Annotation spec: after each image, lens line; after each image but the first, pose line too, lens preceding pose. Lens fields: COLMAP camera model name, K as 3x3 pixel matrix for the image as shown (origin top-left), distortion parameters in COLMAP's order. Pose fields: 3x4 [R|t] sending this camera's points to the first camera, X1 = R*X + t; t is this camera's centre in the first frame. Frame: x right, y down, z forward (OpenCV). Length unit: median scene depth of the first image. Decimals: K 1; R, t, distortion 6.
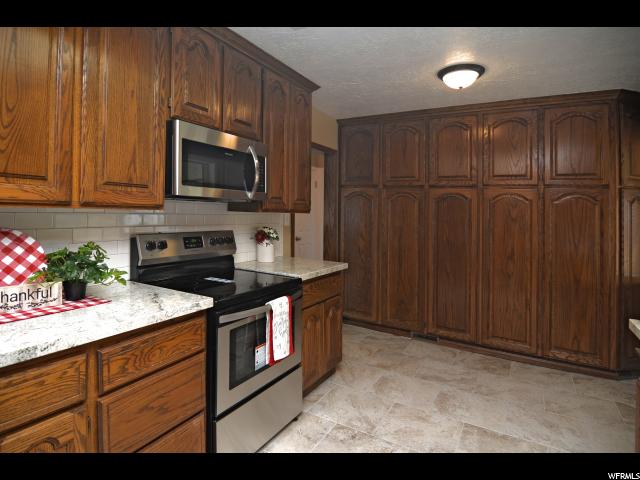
lens RADIAL K [[367.9, 0, 309.1], [0, 367.9, 243.7], [0, 0, 1]] dist [-0.000503, -0.000507]
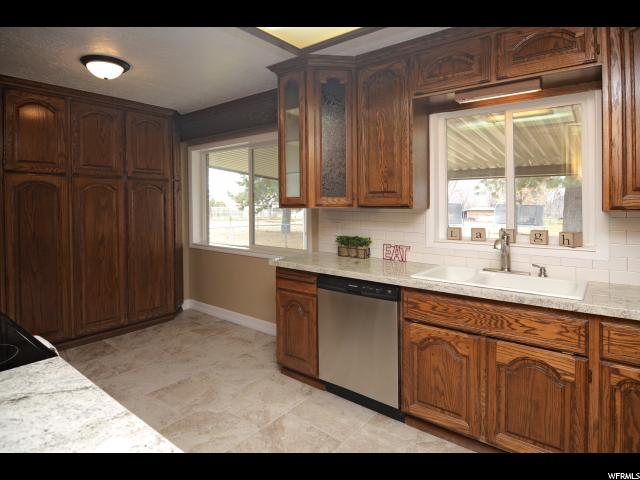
lens RADIAL K [[367.9, 0, 309.1], [0, 367.9, 243.7], [0, 0, 1]] dist [-0.000503, -0.000507]
pose [[0.153063, -0.141935, 0.977970, -0.416130], [0.097833, 0.986947, 0.127926, -0.041157], [-0.983362, 0.076097, 0.164951, 0.246487]]
